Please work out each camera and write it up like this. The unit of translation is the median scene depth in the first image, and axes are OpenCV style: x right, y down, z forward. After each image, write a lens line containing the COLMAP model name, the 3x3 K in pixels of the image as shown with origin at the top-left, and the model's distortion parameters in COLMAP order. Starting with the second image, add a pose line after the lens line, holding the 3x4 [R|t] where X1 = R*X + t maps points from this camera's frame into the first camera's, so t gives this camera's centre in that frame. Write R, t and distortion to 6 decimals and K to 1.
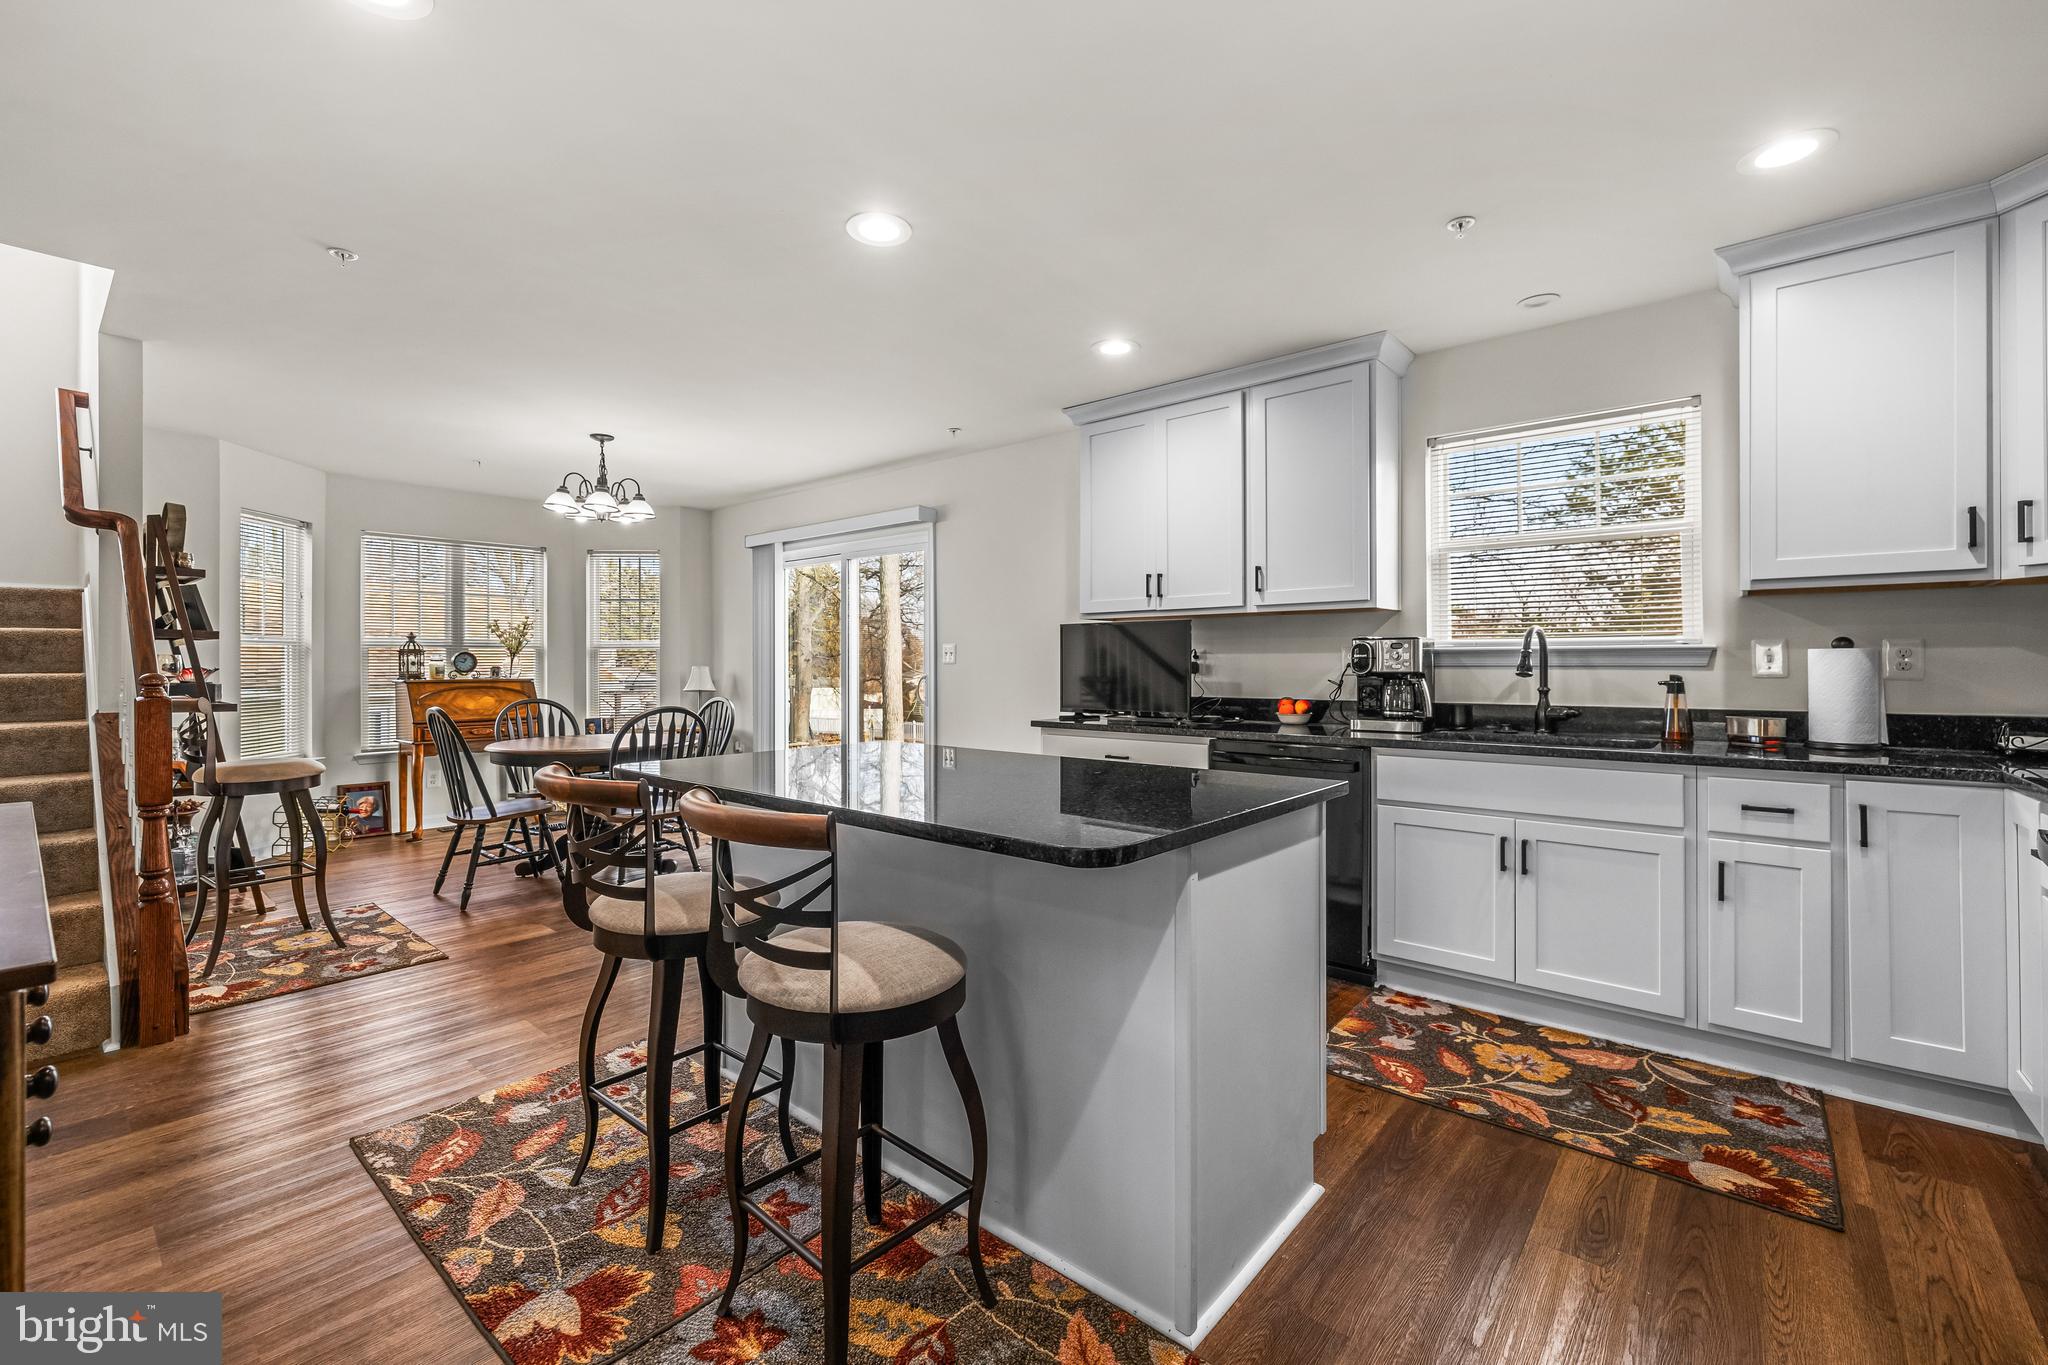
lens RADIAL K [[863.0, 0, 1020.0], [0, 863.0, 664.8], [0, 0, 1]] dist [0.001482, 0.000315]
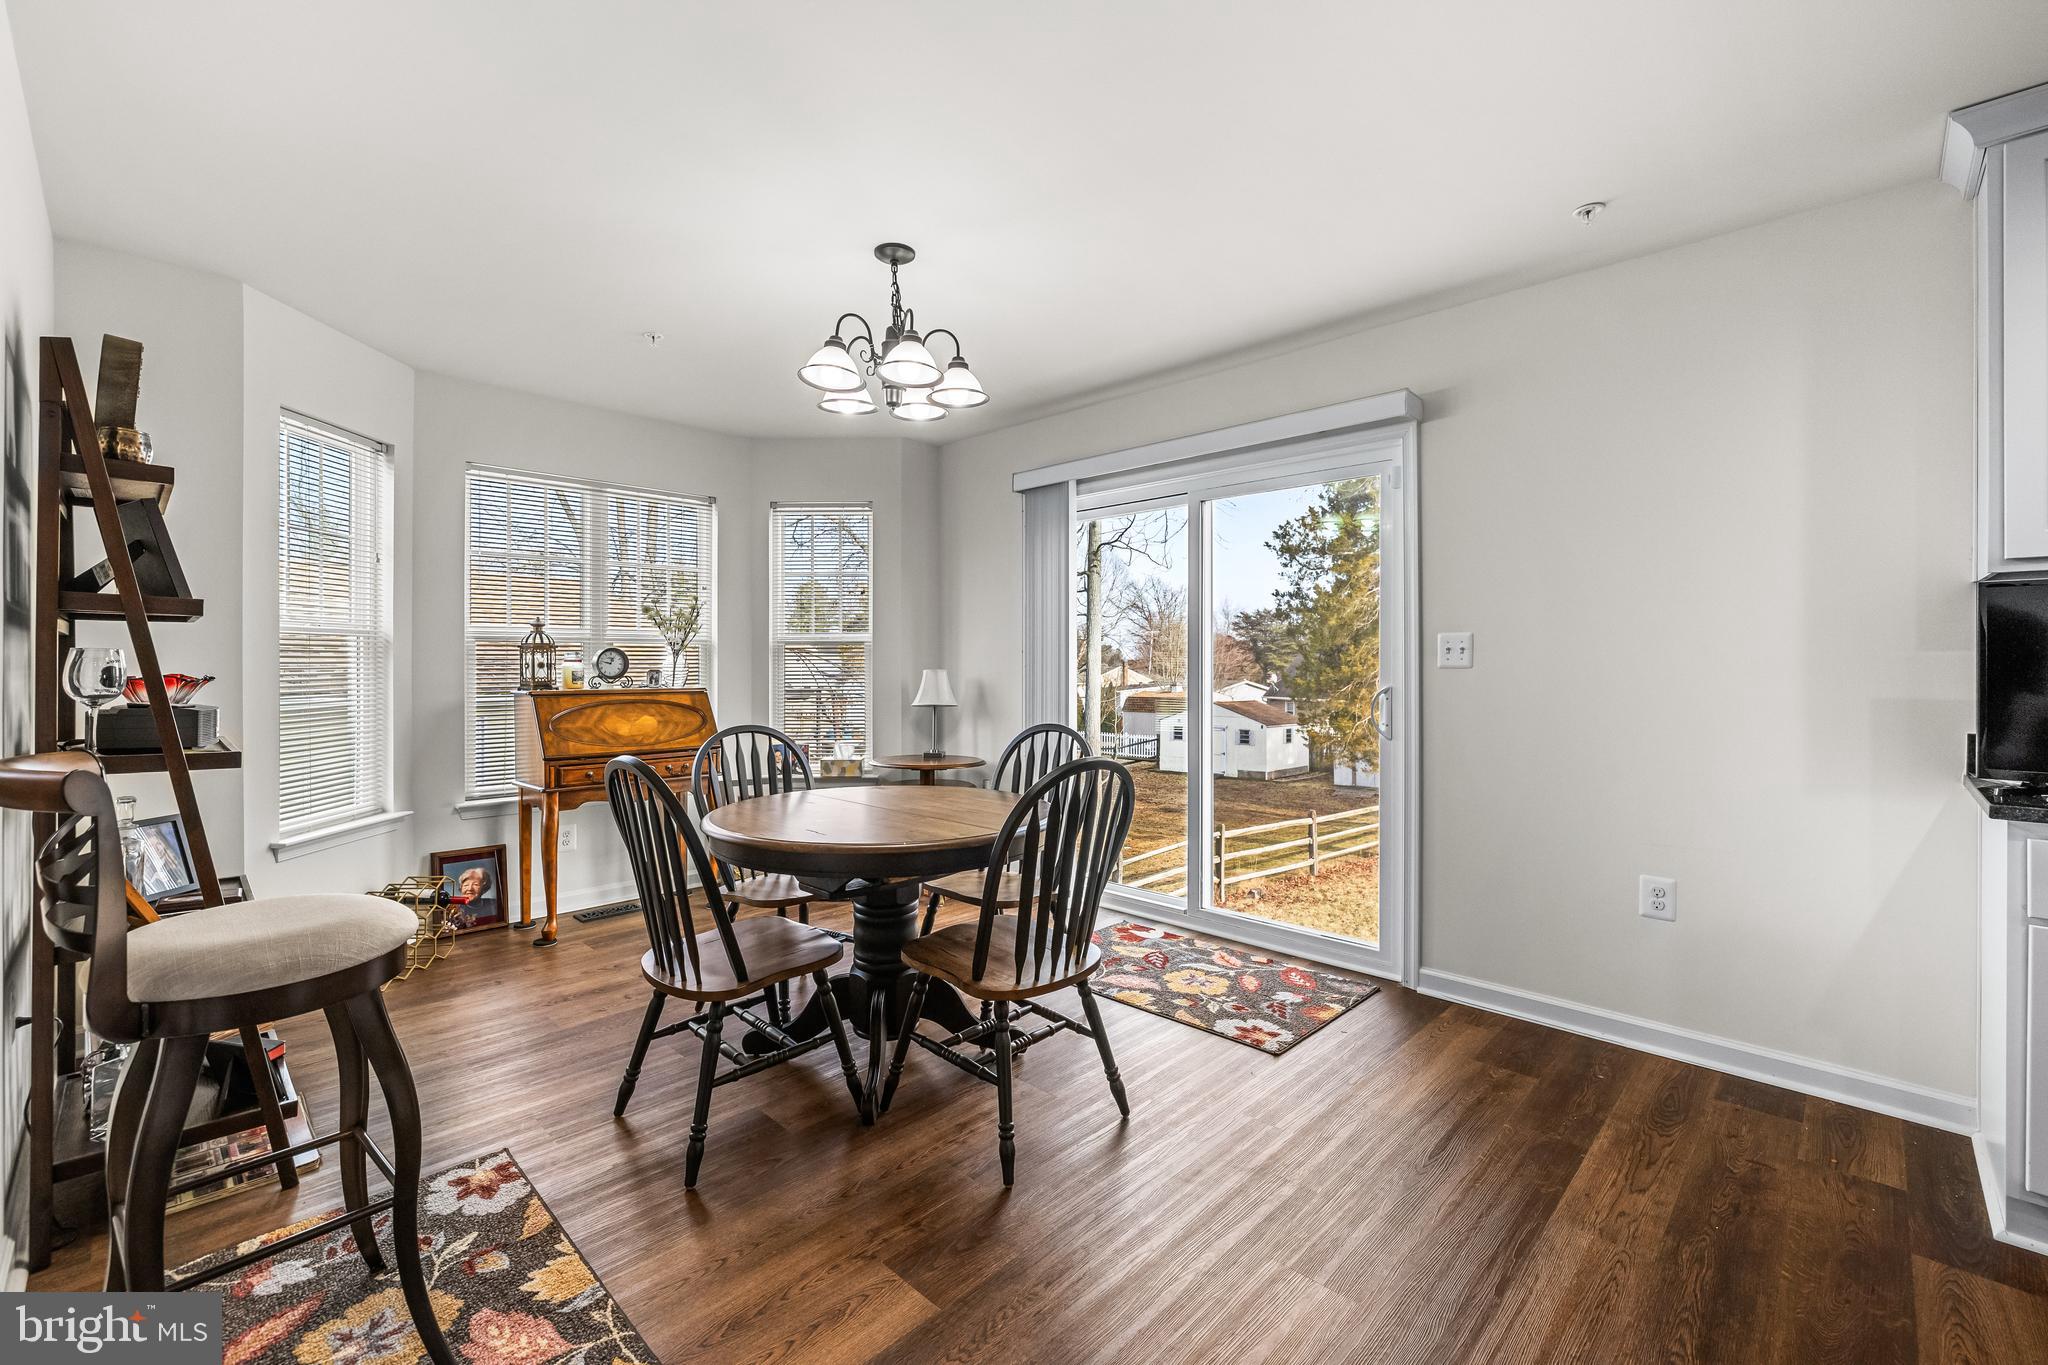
lens RADIAL K [[863.0, 0, 1014.4], [0, 863.0, 667.3], [0, 0, 1]] dist [0.001482, 0.000315]
pose [[0.997779, 0.002262, -0.066576, -0.340212], [-0.002104, 0.999995, 0.002435, -0.002654], [0.066581, -0.002290, 0.997778, 0.419586]]
